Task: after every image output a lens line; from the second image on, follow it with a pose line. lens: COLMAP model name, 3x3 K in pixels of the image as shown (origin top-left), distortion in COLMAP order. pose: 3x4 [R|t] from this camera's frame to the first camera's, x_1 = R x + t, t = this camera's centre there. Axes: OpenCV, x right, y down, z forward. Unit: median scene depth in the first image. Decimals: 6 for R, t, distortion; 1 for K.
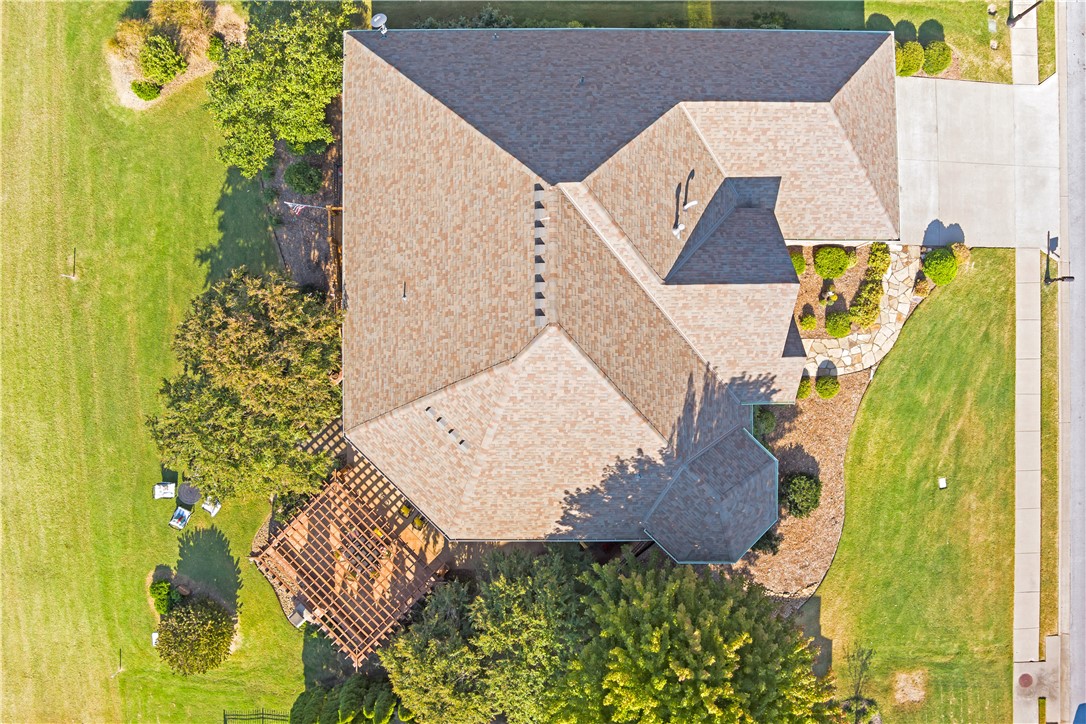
lens RADIAL K [[901.9, 0, 553.4], [0, 901.9, 367.4], [0, 0, 1]] dist [-0.073162, 0.020338]
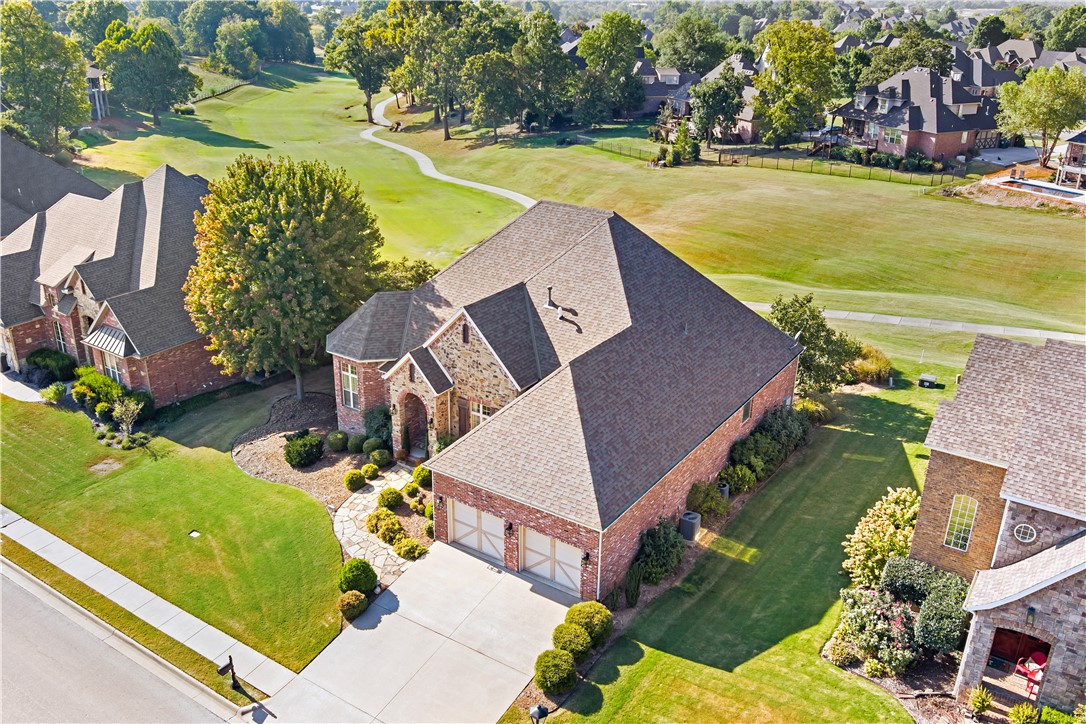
lens RADIAL K [[901.9, 0, 517.3], [0, 901.9, 374.1], [0, 0, 1]] dist [-0.073162, 0.020338]
pose [[-0.578198, 0.292065, -0.761830, 0.947056], [-0.815516, -0.235405, 0.528695, -0.658706], [-0.024926, 0.926975, 0.374294, 0.453699]]
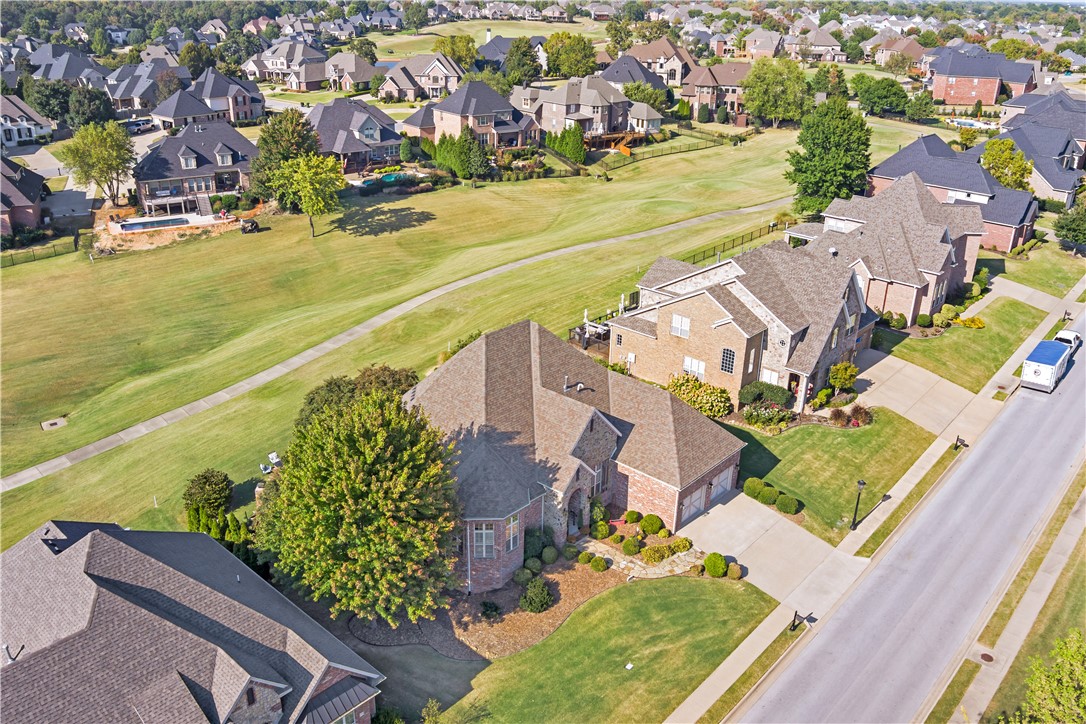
lens RADIAL K [[901.9, 0, 536.8], [0, 901.9, 364.7], [0, 0, 1]] dist [-0.073162, 0.020338]
pose [[0.730750, 0.253745, -0.633733, 1.028337], [-0.682518, 0.289450, -0.671109, 0.930827], [0.013143, 0.922948, 0.384701, 0.142986]]
